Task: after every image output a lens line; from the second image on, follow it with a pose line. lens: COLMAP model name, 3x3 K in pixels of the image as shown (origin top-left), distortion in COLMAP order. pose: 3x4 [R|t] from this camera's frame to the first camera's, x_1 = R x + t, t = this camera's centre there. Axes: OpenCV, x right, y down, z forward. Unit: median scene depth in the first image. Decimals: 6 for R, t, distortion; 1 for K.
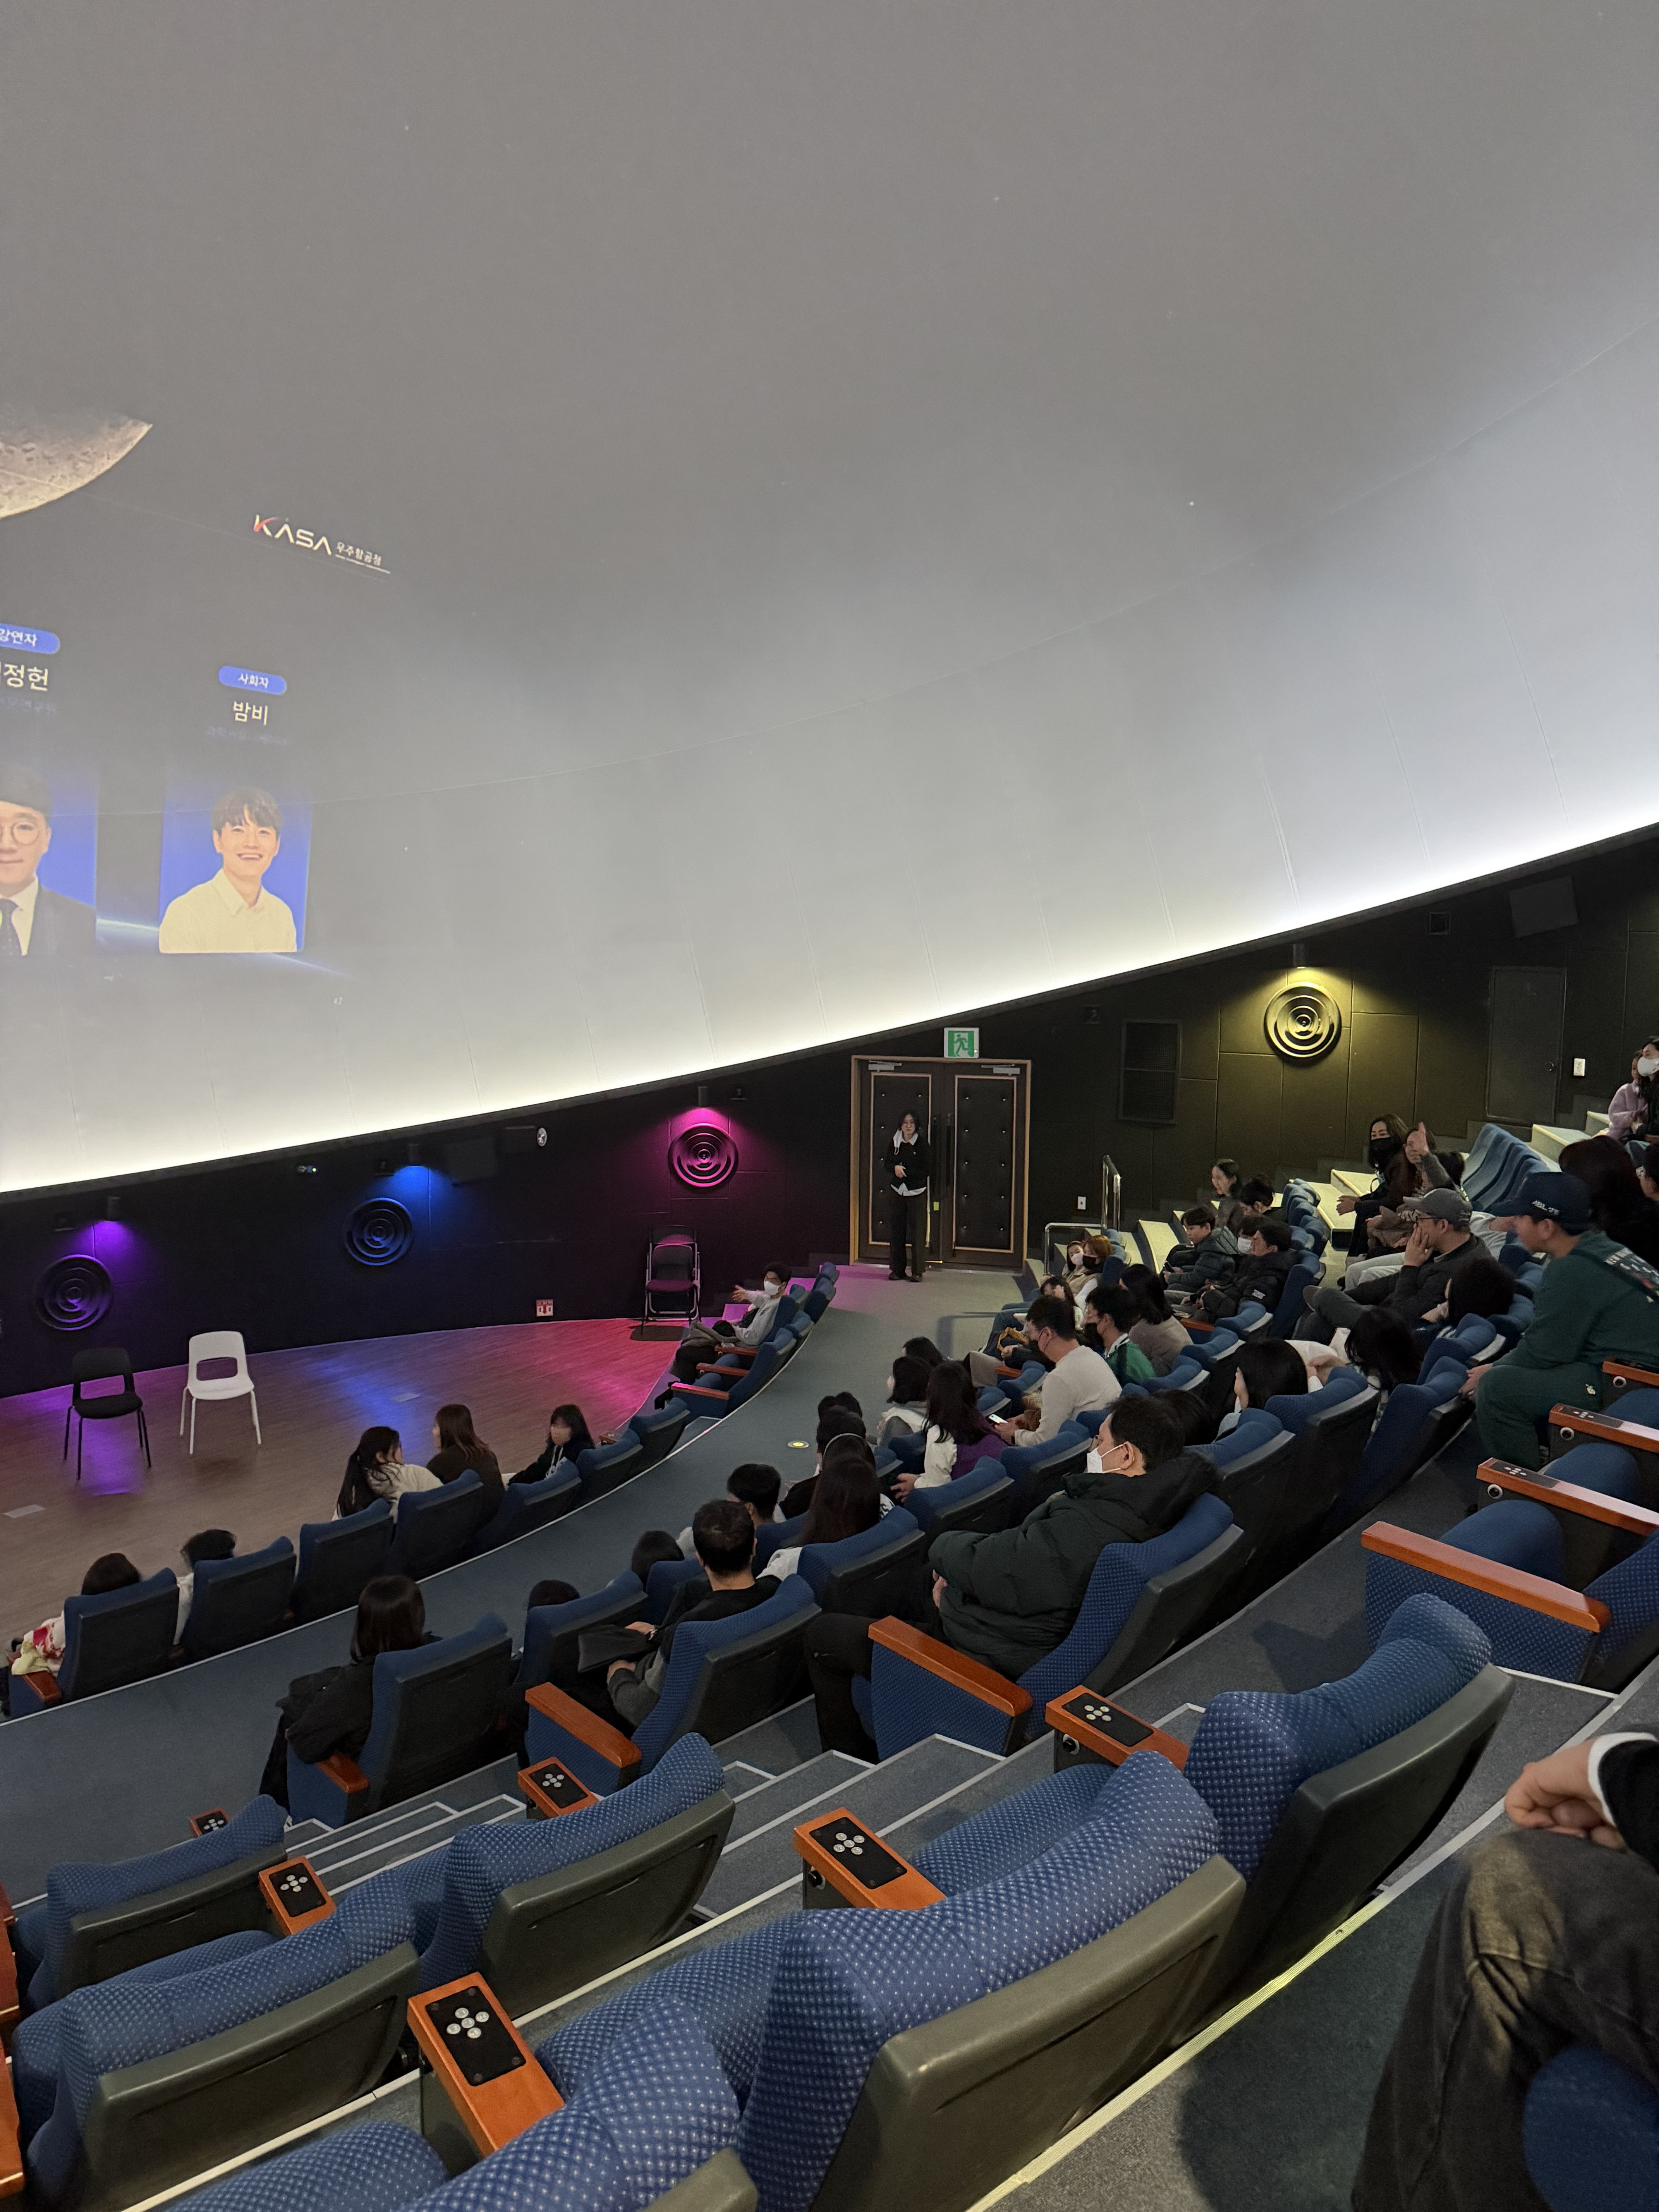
lens RADIAL K [[1595.9, 0, 852.9], [0, 1595.9, 1115.5], [0, 0, 1]] dist [0.072709, -0.095540]
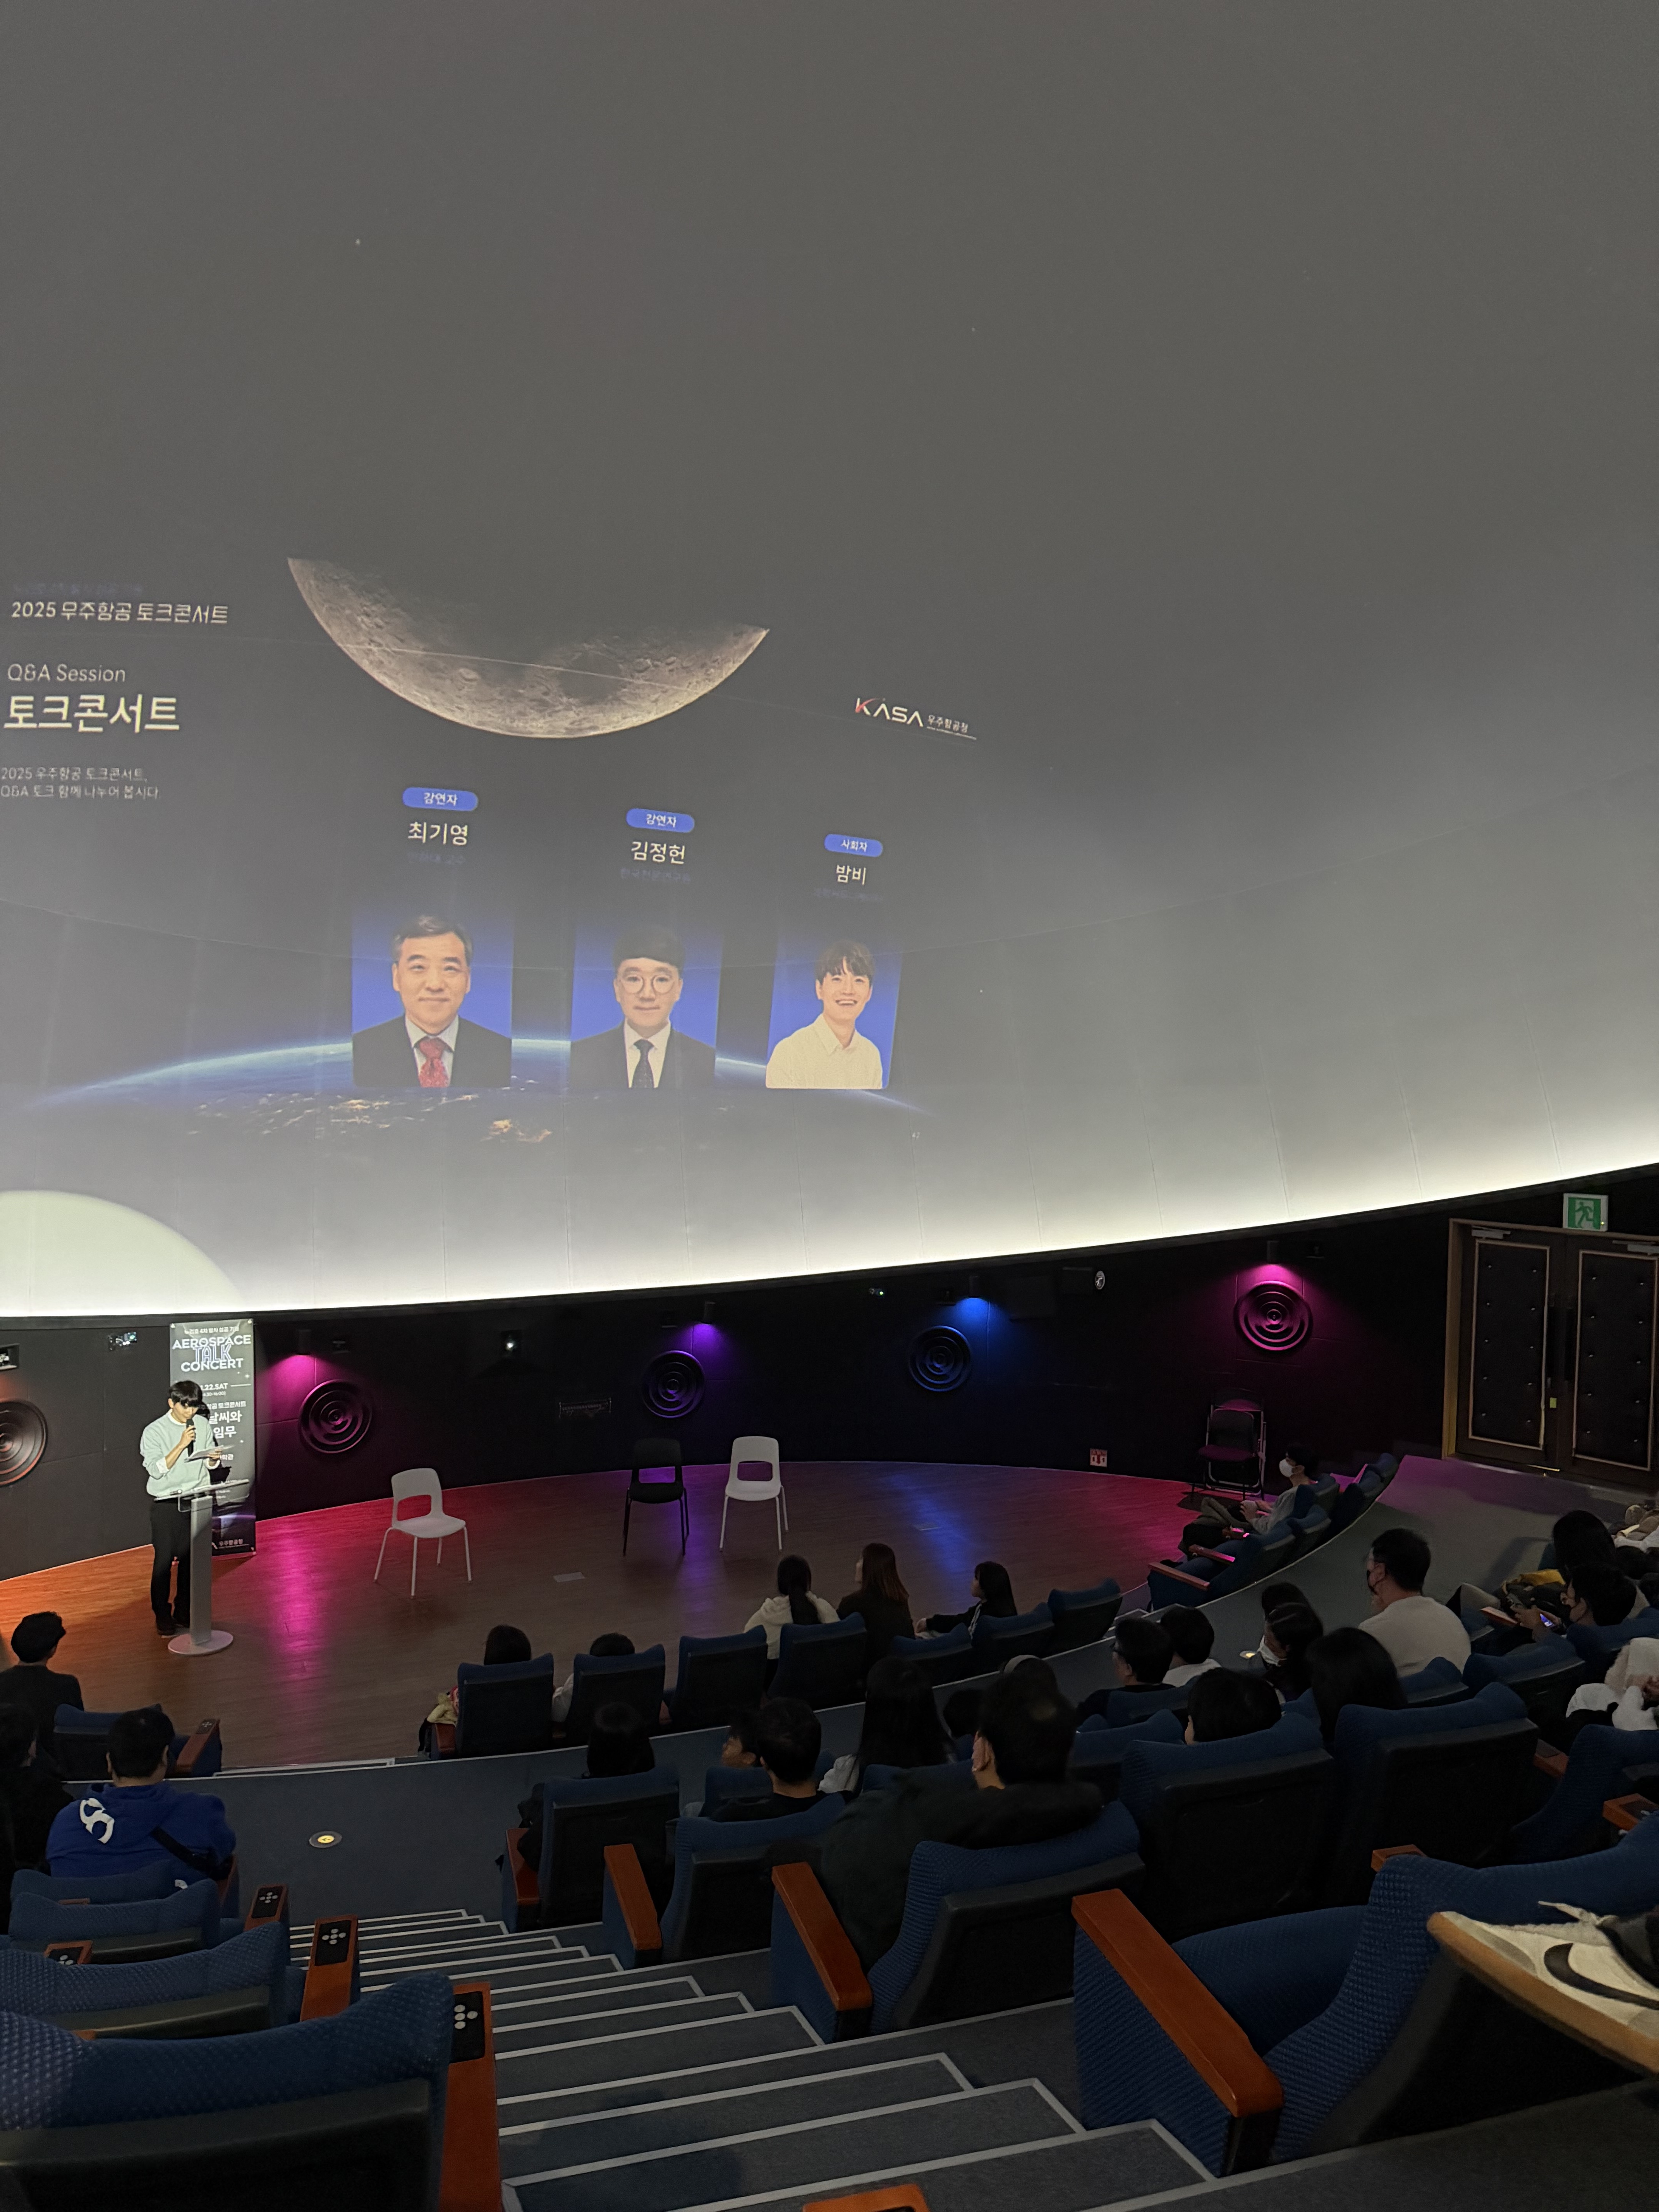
lens RADIAL K [[1582.1, 0, 834.1], [0, 1582.1, 1102.0], [0, 0, 1]] dist [0.180171, -0.334816]
pose [[0.876224, 0.027274, -0.481132, 0.142107], [-0.072146, 0.994569, -0.075011, -0.011383], [0.476474, 0.100438, 0.873433, 0.057460]]
